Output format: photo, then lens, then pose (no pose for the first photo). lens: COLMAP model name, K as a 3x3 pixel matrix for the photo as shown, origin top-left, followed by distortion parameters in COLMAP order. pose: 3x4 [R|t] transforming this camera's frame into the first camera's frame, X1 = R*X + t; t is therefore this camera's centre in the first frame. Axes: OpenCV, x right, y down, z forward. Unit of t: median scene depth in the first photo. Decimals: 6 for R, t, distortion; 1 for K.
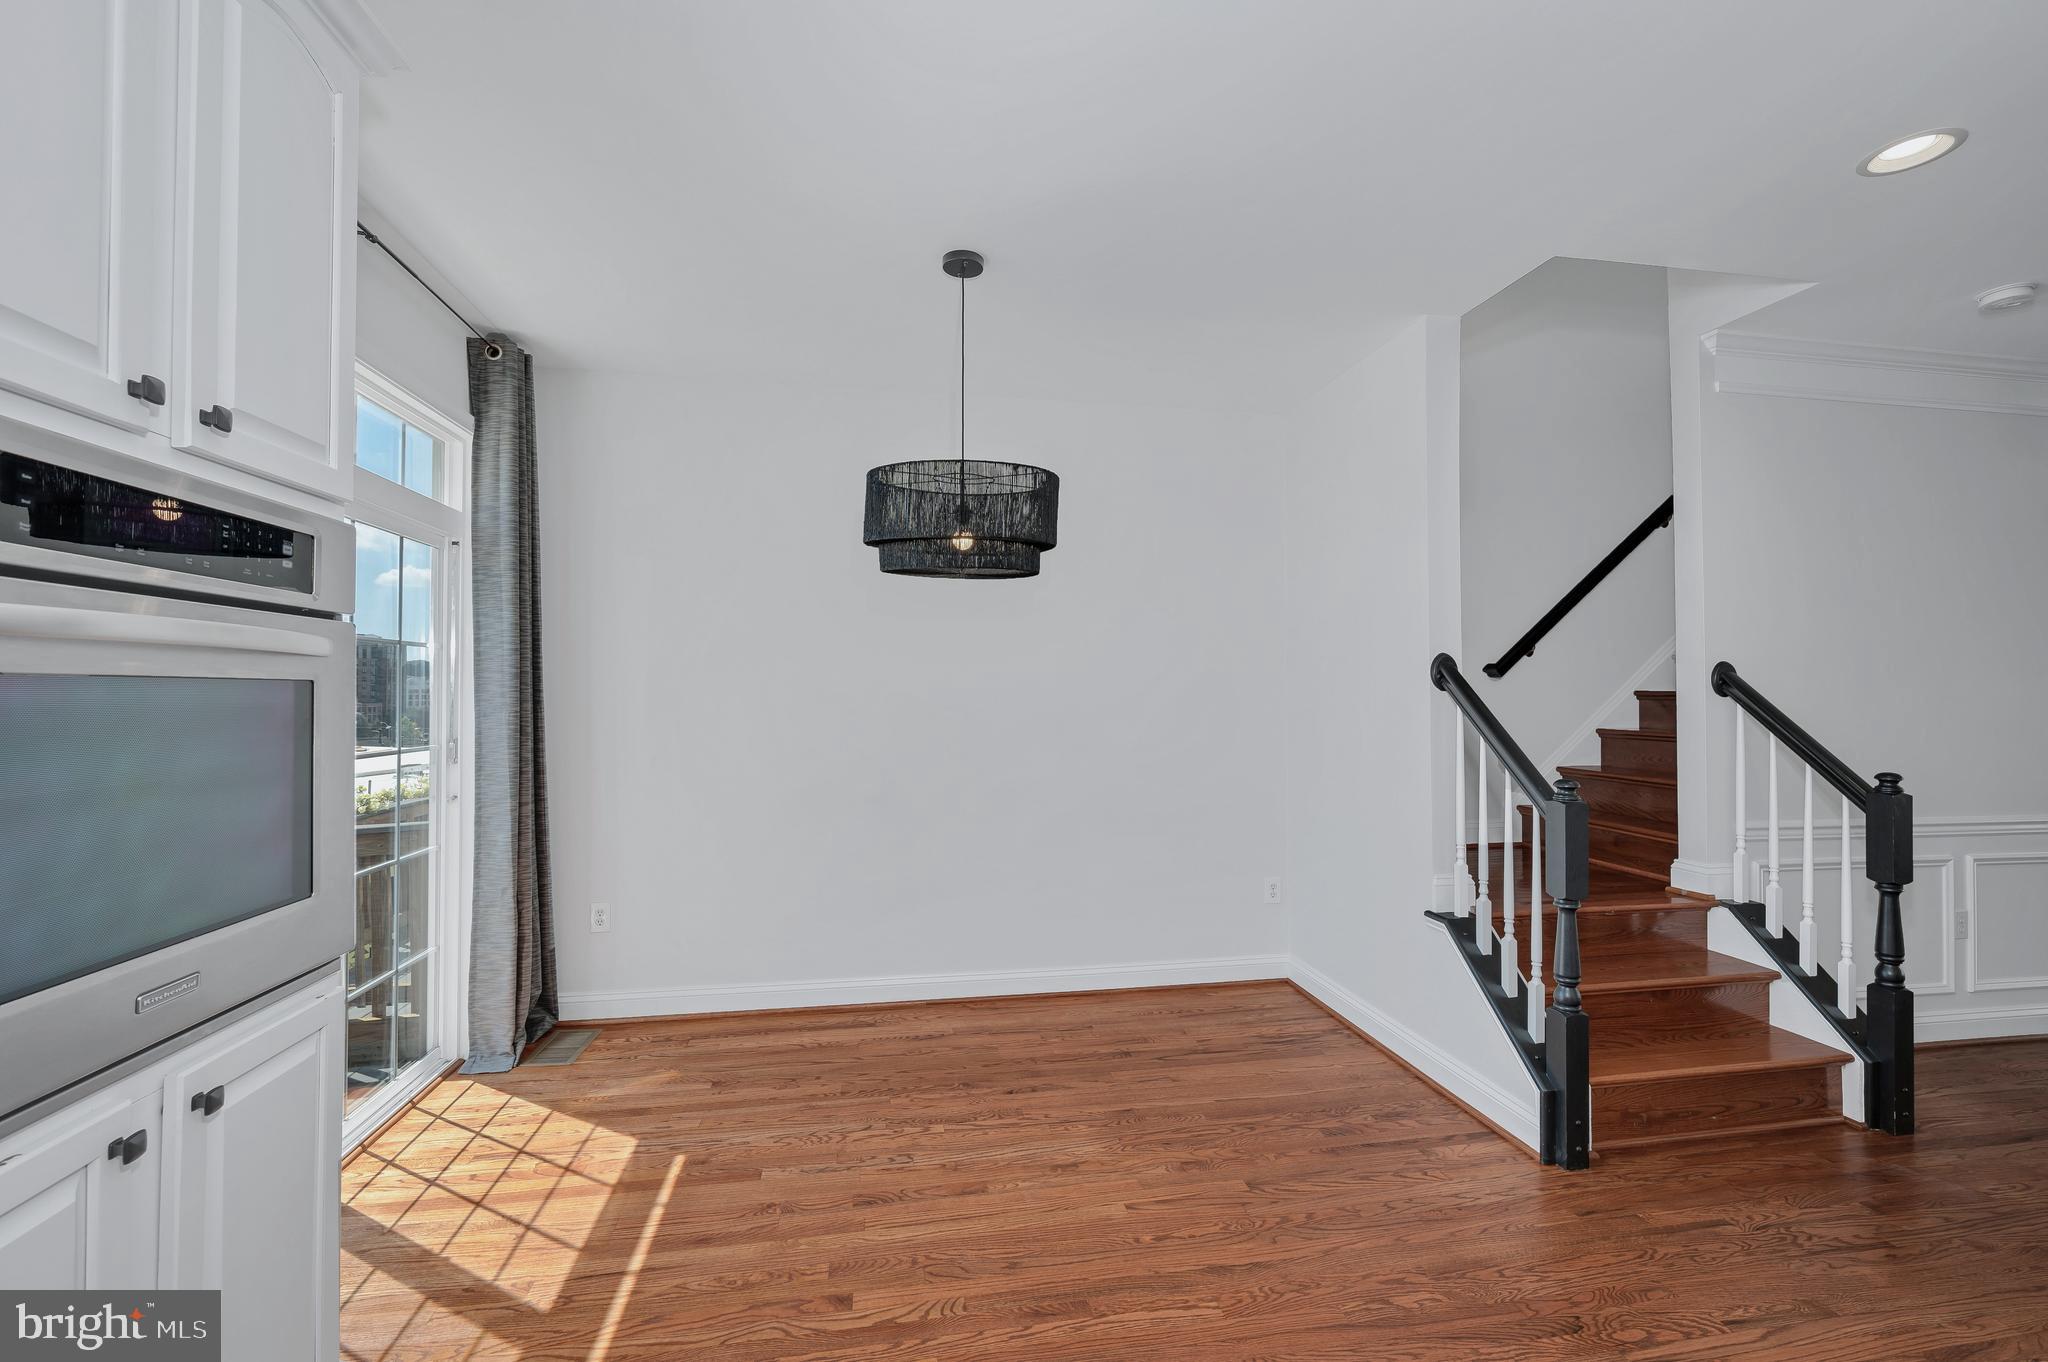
lens RADIAL K [[884.0, 0, 1033.0], [0, 884.0, 678.2], [0, 0, 1]] dist [0.001803, 0.000475]
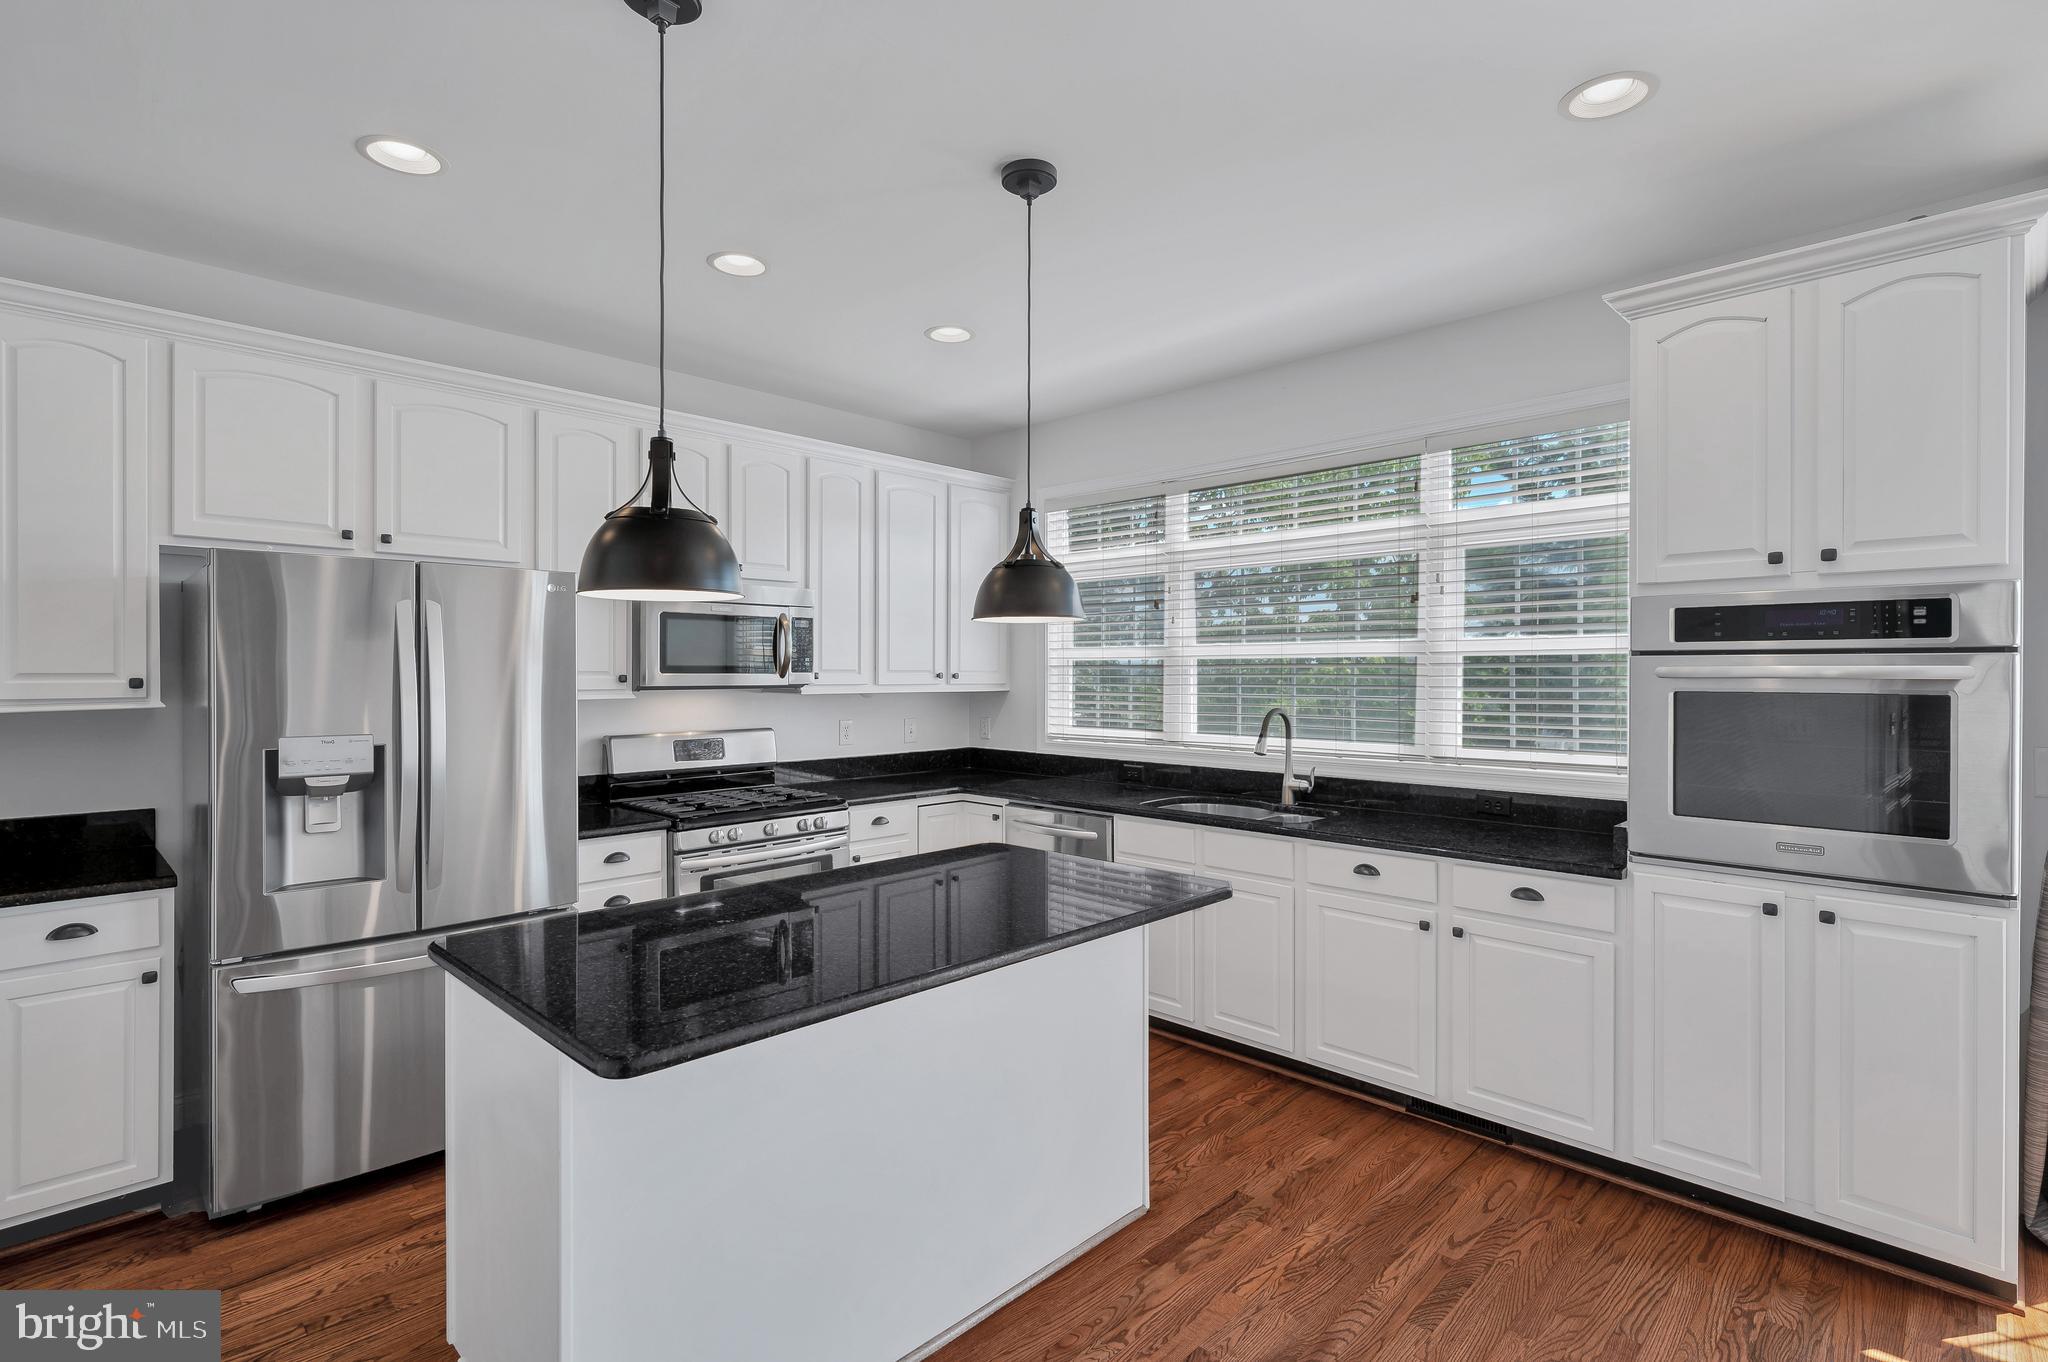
lens RADIAL K [[1021.7, 0, 1024.0], [0, 1021.7, 681.0], [0, 0, 1]] dist [0.000540, 0.000004]
pose [[-0.810565, 0.003256, -0.585640, 1.734779], [0.007738, 0.999957, -0.005151, -0.029490], [0.585598, -0.008707, -0.810555, 1.761566]]
